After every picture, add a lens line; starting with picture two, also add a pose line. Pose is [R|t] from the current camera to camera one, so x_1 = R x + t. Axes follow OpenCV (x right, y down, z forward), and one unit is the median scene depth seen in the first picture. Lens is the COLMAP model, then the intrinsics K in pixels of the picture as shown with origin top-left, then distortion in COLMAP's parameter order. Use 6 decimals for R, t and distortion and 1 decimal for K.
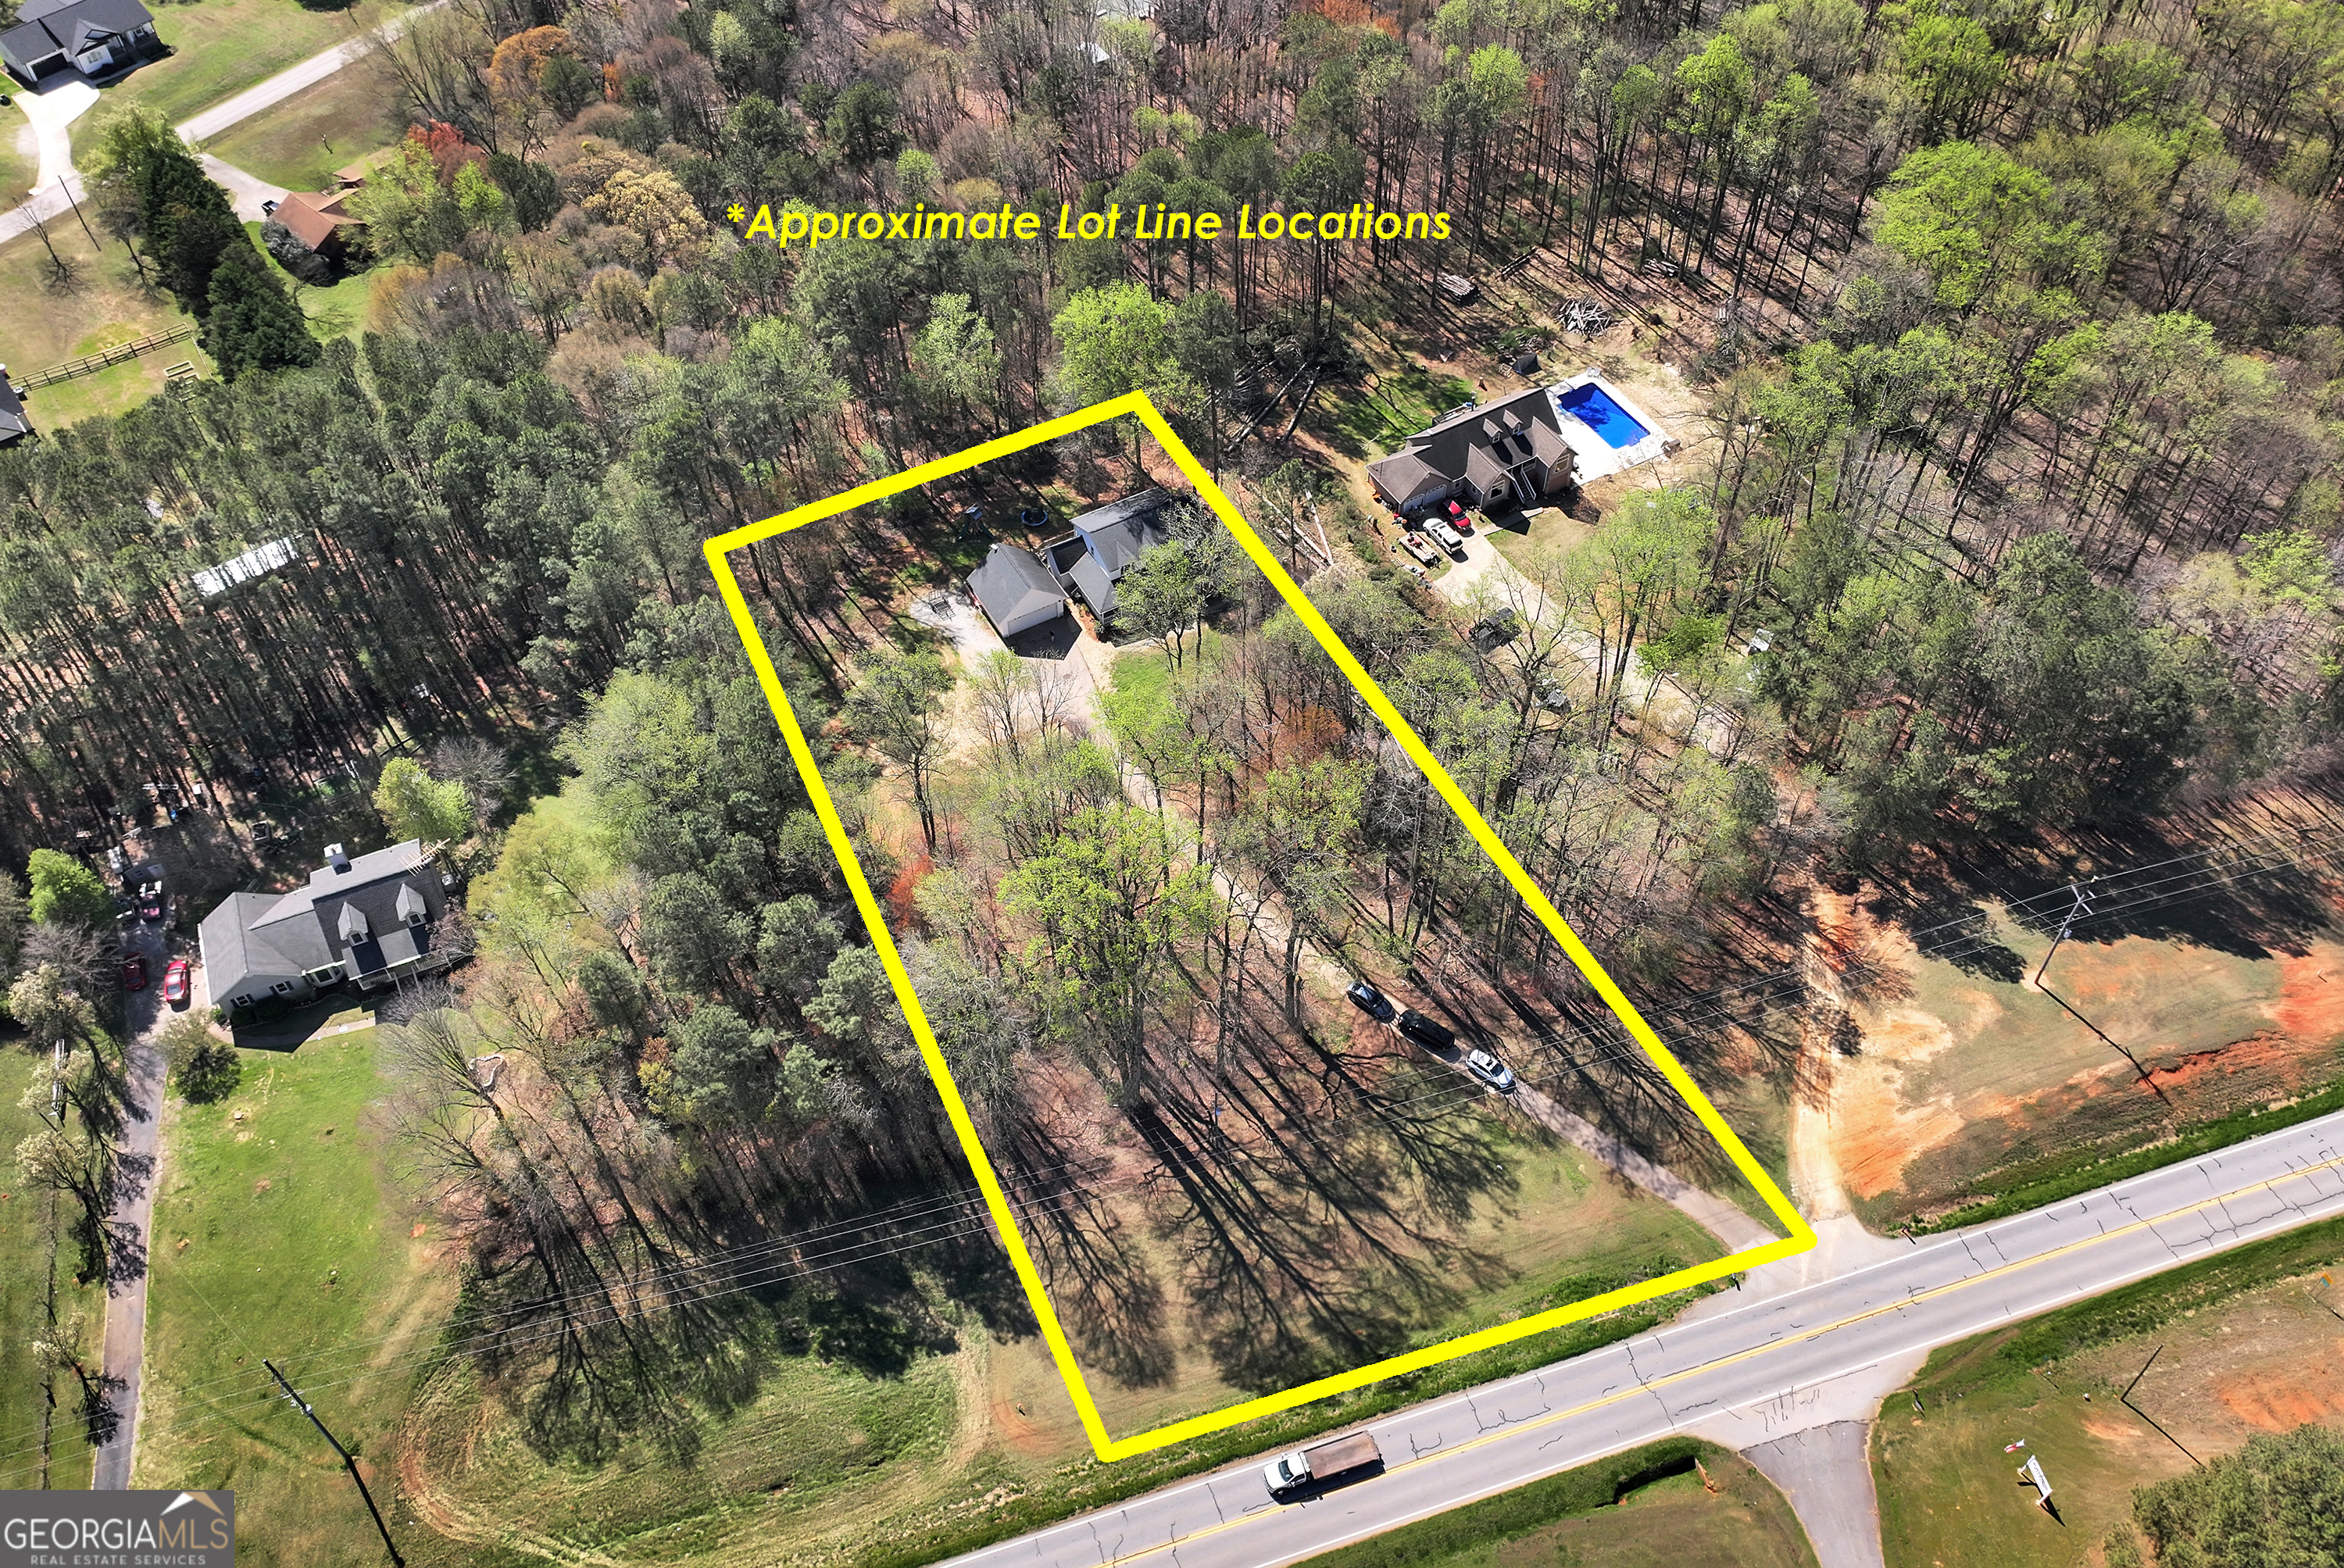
lens RADIAL K [[1922.2, 0, 1139.2], [0, 1922.2, 786.7], [0, 0, 1]] dist [0.013924, -0.005442]
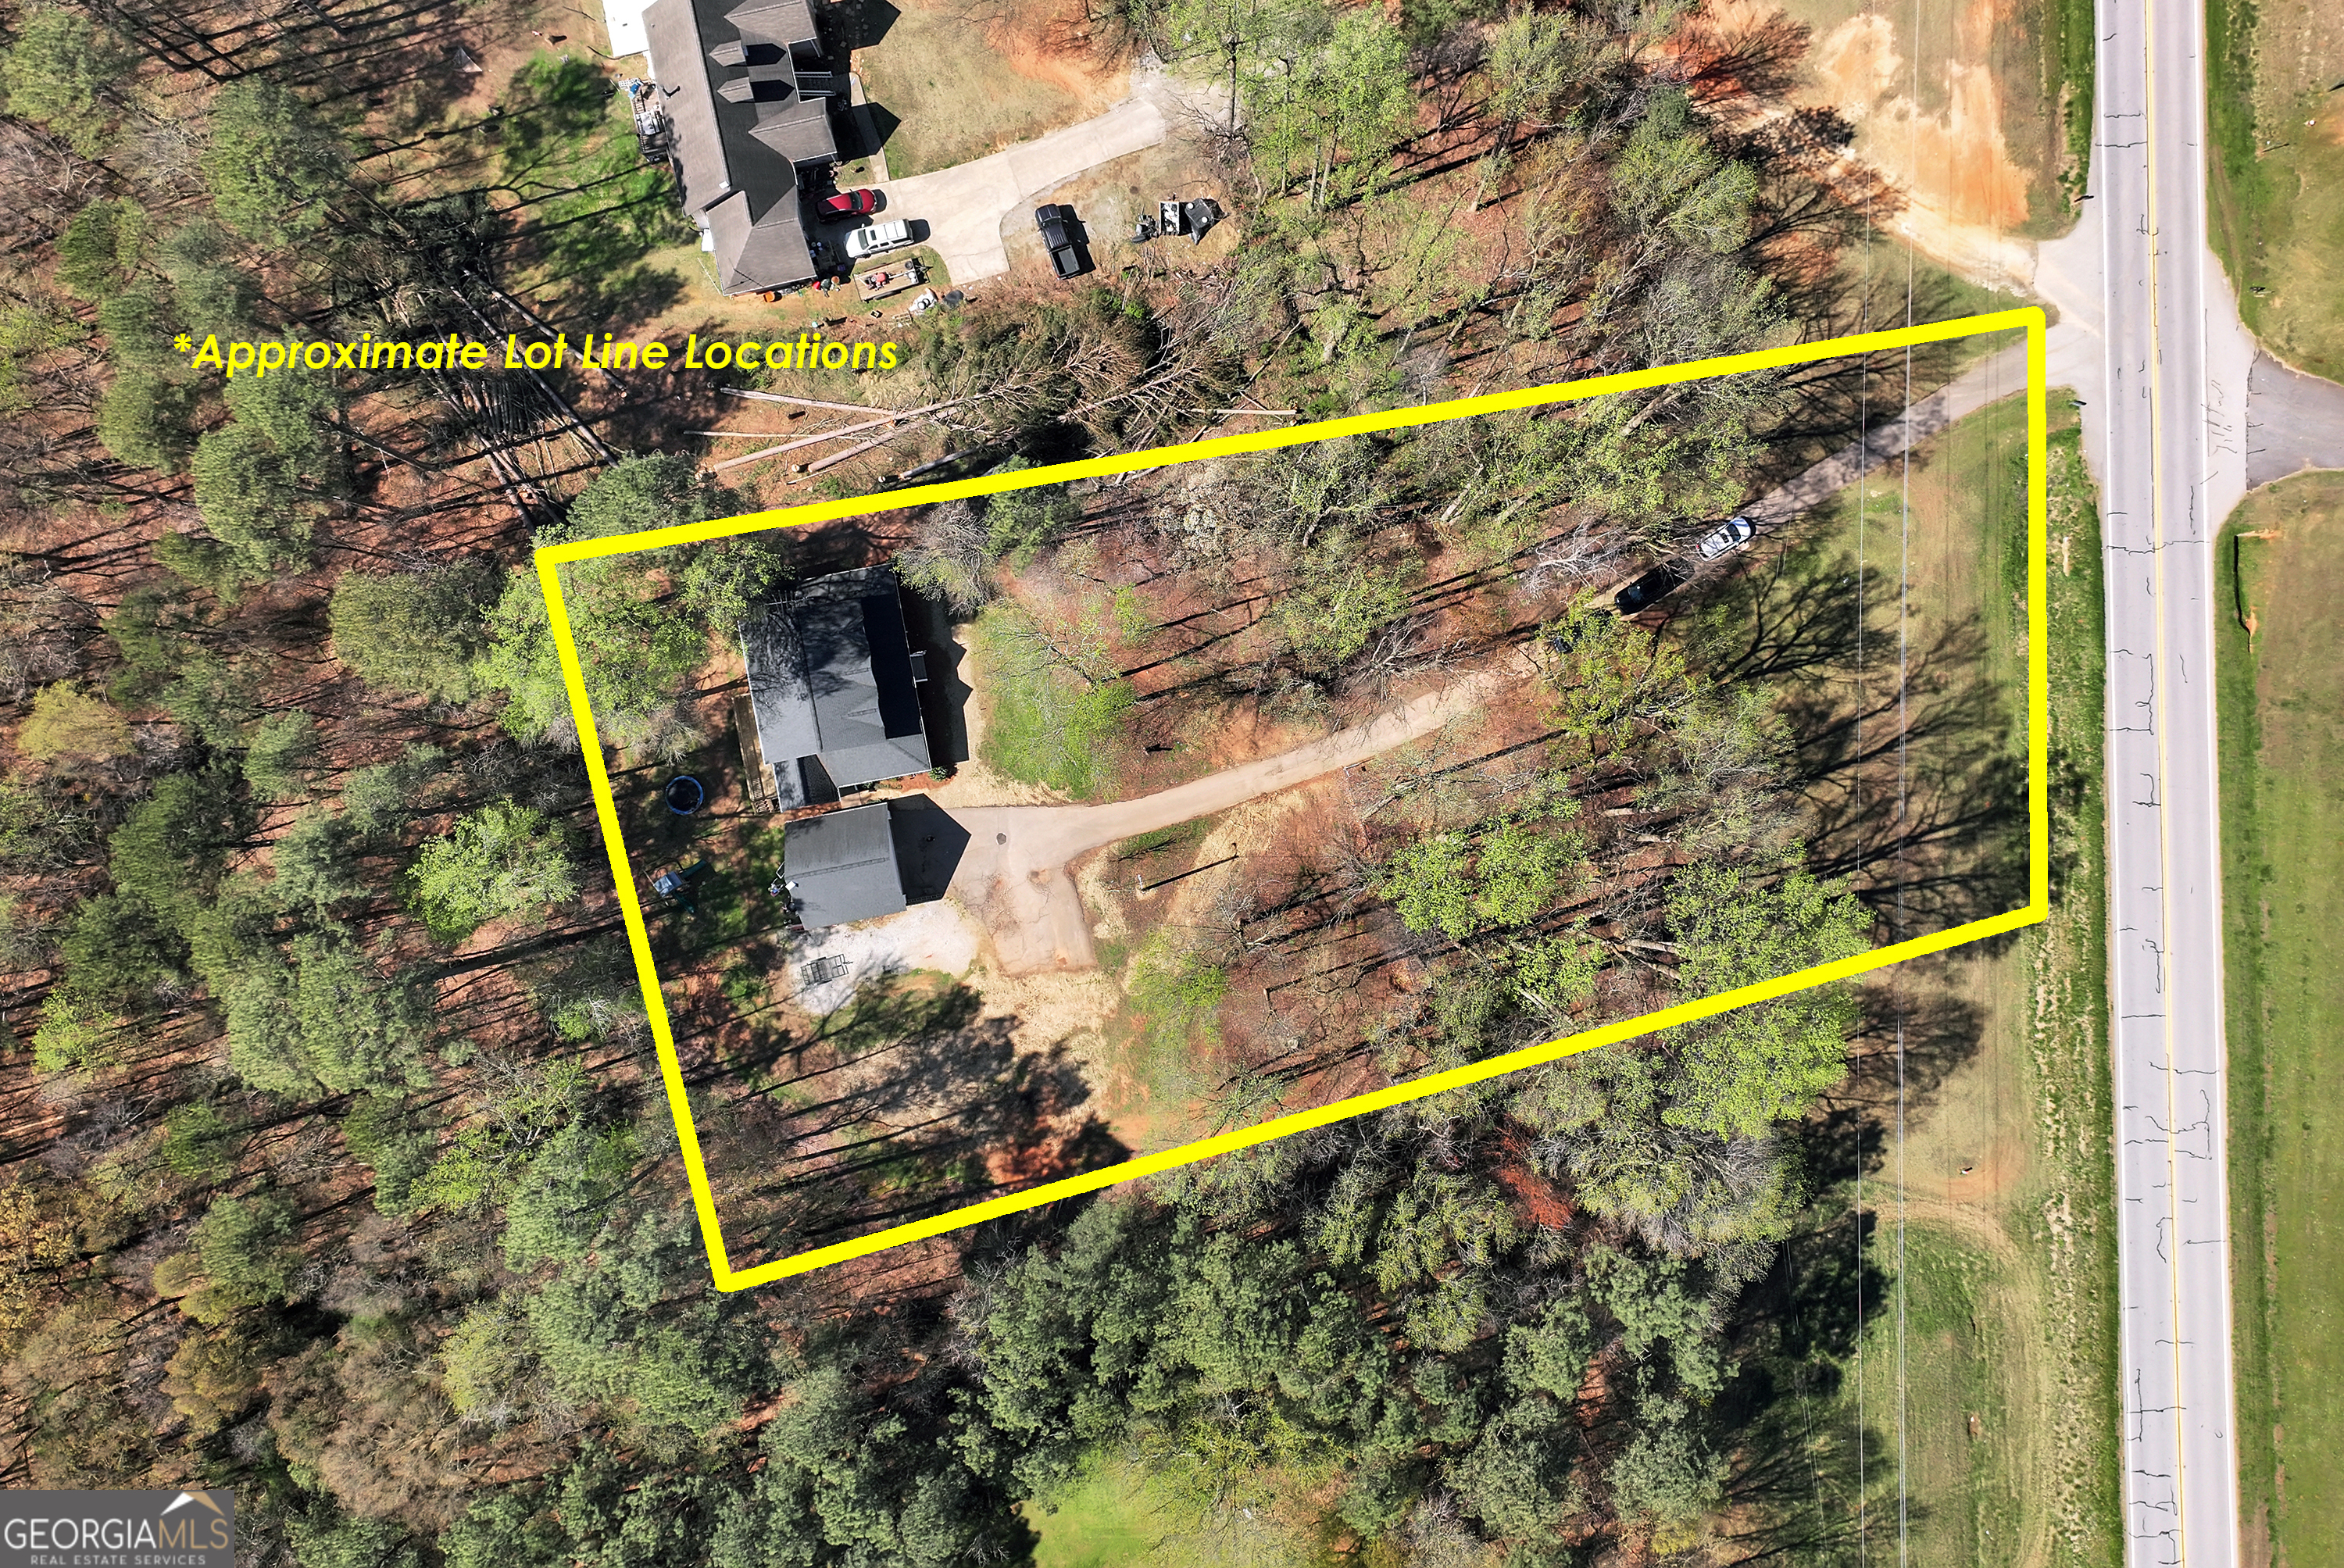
lens RADIAL K [[1922.2, 0, 1139.2], [0, 1922.2, 786.7], [0, 0, 1]] dist [0.013924, -0.005442]
pose [[0.302855, -0.952883, 0.017127, -0.018597], [0.746350, 0.248312, 0.617498, -0.575419], [-0.592656, -0.174229, 0.786386, 0.475491]]
